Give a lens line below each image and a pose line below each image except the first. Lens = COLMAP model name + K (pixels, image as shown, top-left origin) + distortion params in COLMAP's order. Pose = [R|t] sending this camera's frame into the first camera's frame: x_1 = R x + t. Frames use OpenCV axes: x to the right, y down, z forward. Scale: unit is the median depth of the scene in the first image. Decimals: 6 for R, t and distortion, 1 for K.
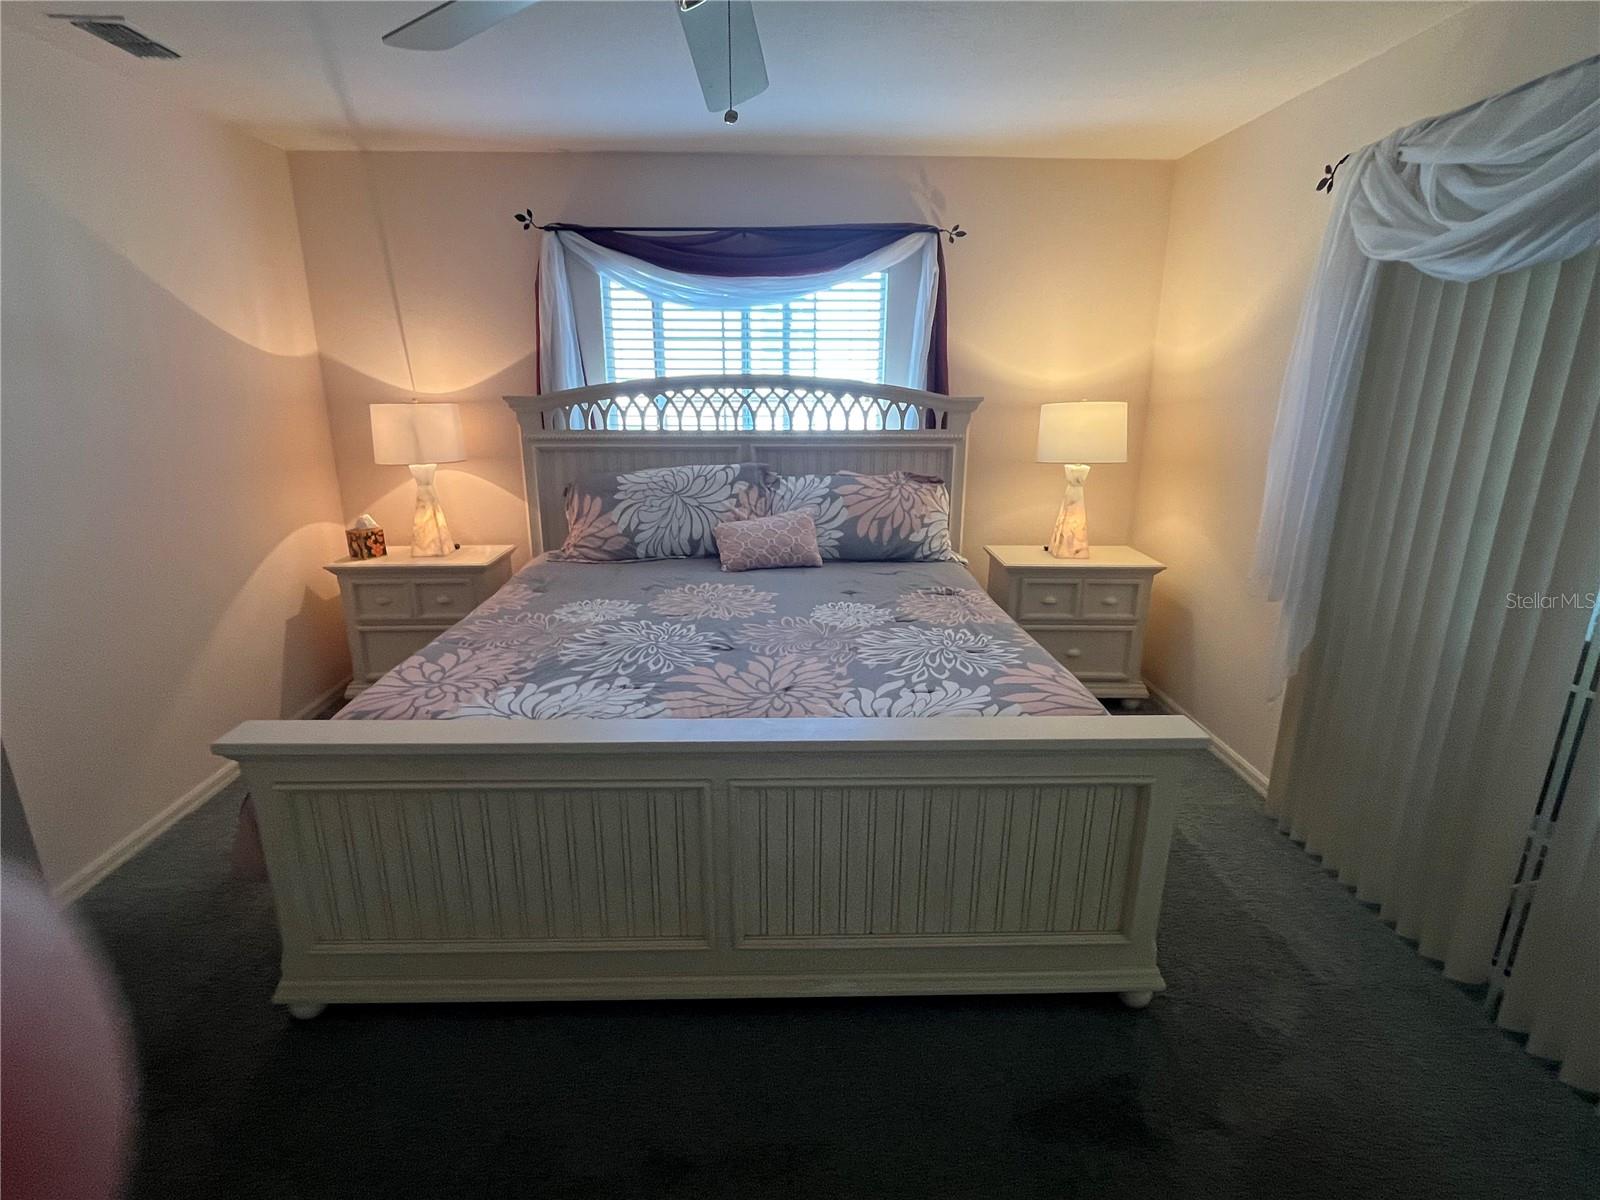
lens RADIAL K [[787.3, 0, 795.7], [0, 787.3, 599.0], [0, 0, 1]] dist [-0.003296, -0.000711]
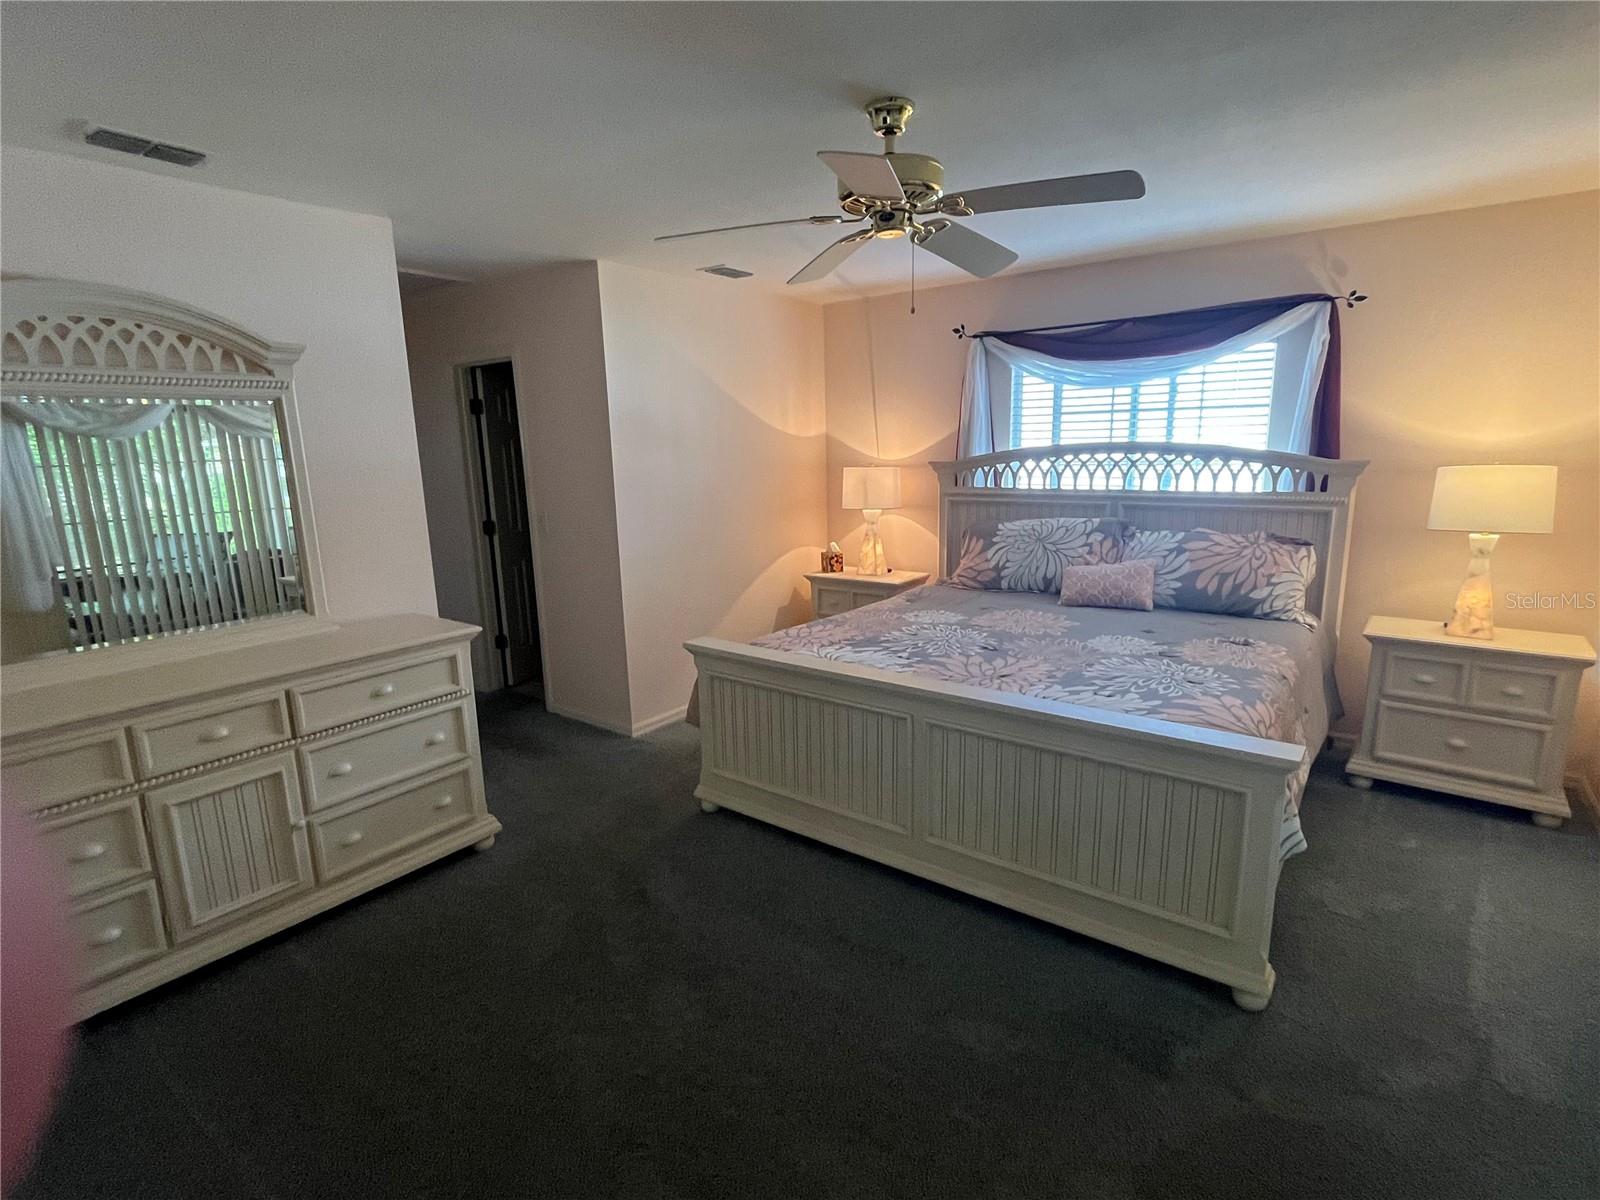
lens RADIAL K [[787.3, 0, 801.9], [0, 787.3, 604.1], [0, 0, 1]] dist [-0.003296, -0.000711]
pose [[0.782213, 0.106215, -0.613890, 0.310594], [-0.146983, 0.989007, -0.016167, 0.037168], [0.605424, 0.102877, 0.789226, -0.170128]]
